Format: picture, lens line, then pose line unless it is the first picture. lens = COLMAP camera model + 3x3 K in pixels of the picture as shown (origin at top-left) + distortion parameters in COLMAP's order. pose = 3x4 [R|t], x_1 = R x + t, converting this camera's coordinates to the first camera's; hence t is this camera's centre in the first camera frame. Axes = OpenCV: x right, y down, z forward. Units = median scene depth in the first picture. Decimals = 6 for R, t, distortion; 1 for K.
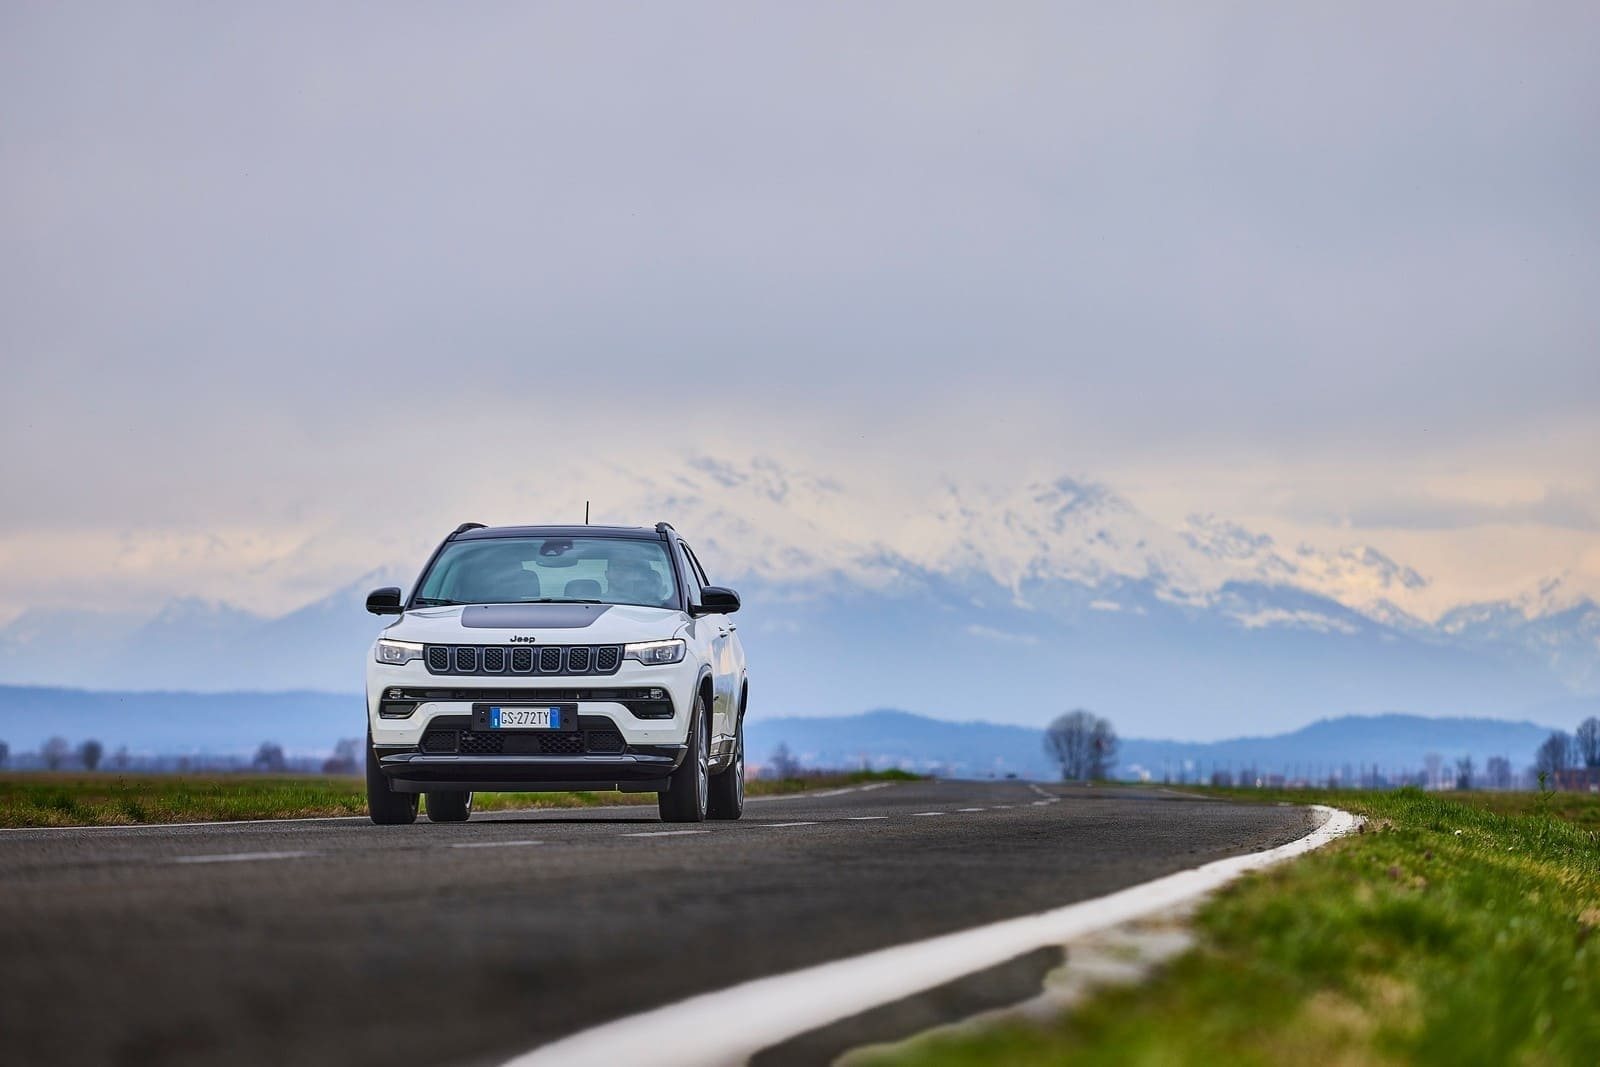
lens RADIAL K [[3367.2, 0, 800.3], [0, 3367.2, 531.8], [0, 0, 1]] dist [-0.492315, 0.000000]
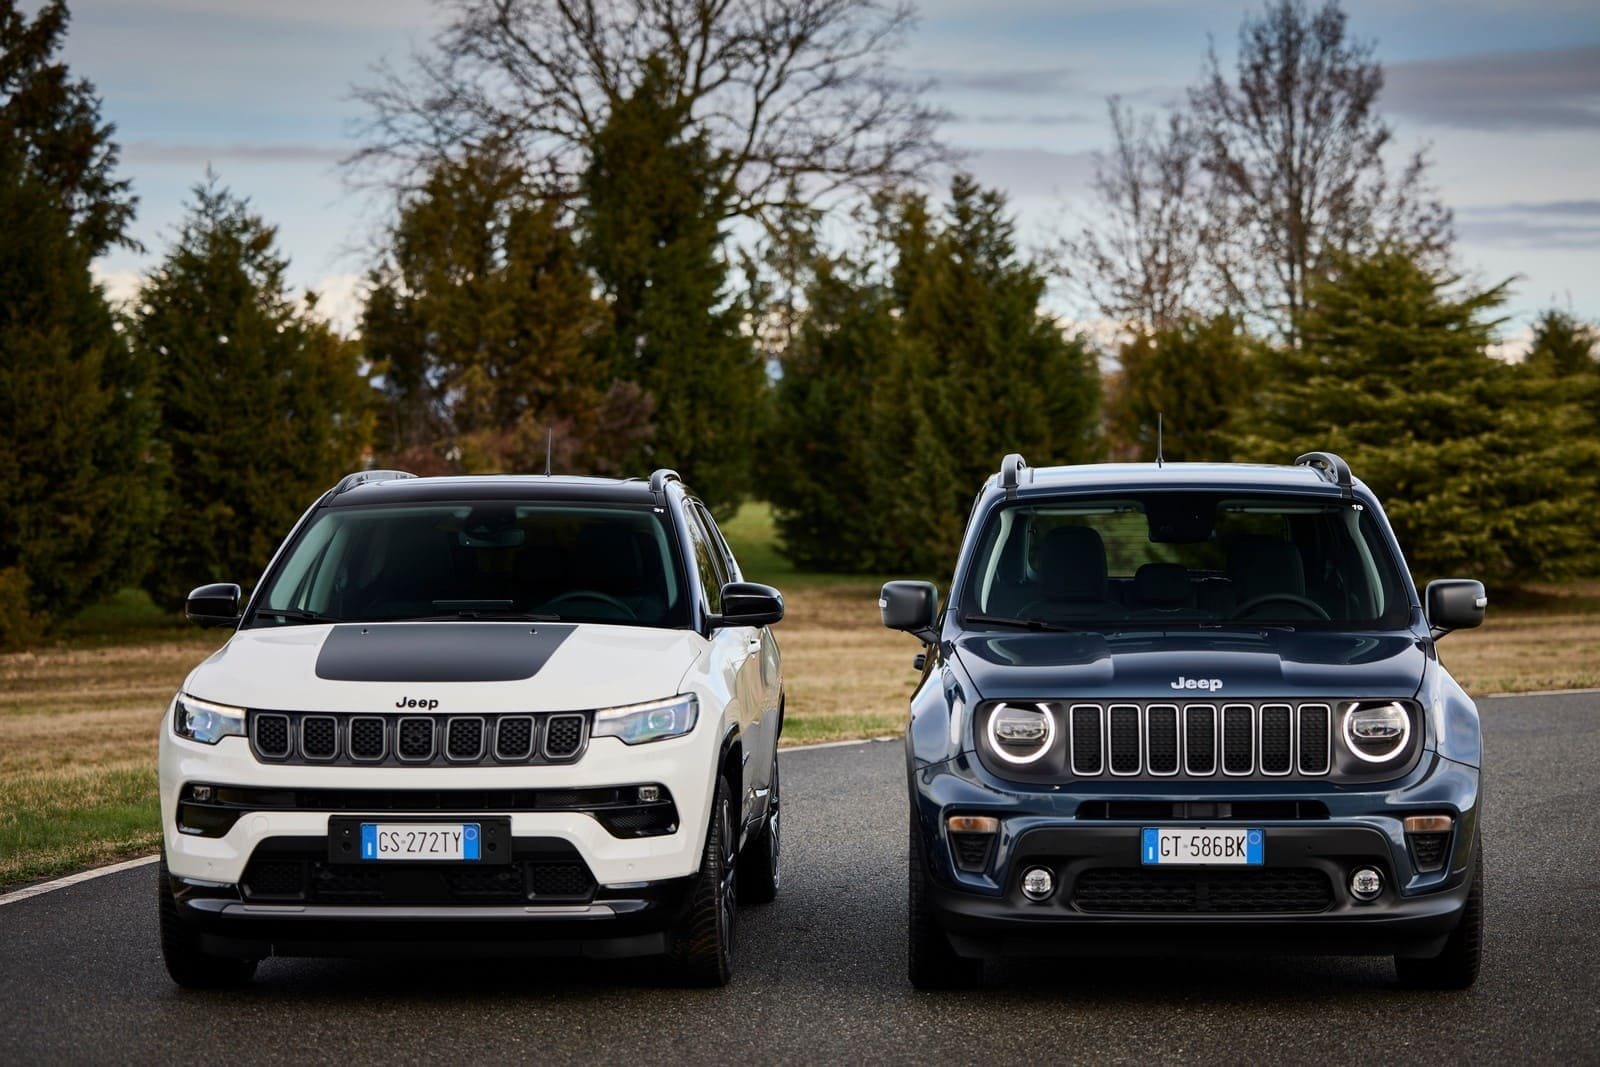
lens RADIAL K [[3083.7, 0, 799.1], [0, 3083.7, 532.6], [0, 0, 1]] dist [-0.119032, 0.000000]
pose [[0.999995, -0.001652, 0.002507, -0.017997], [0.001525, 0.998760, 0.049754, -0.023805], [-0.002586, -0.049750, 0.998758, 0.470525]]
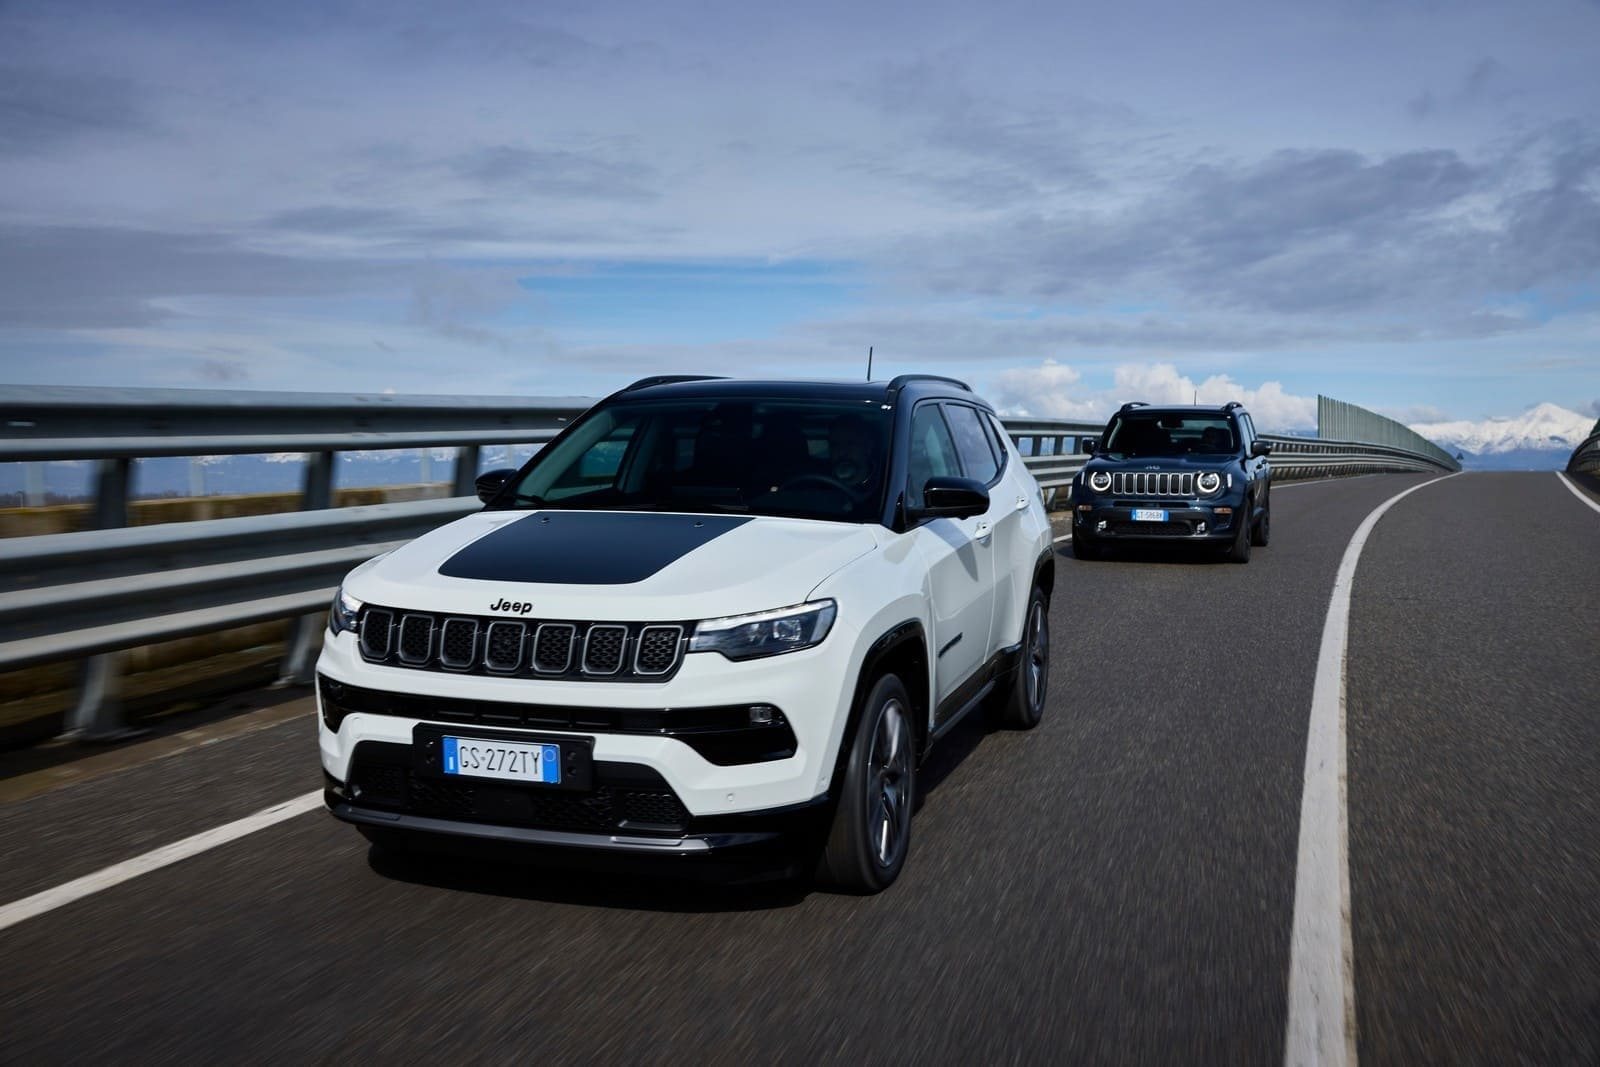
lens RADIAL K [[1466.4, 0, 810.6], [0, 1466.4, 522.8], [0, 0, 1]] dist [-0.142776, 0.000000]
pose [[0.967991, 0.021365, -0.250076, 0.021661], [0.005009, 0.994527, 0.104356, -0.005255], [0.250937, -0.102269, 0.962586, 0.790751]]
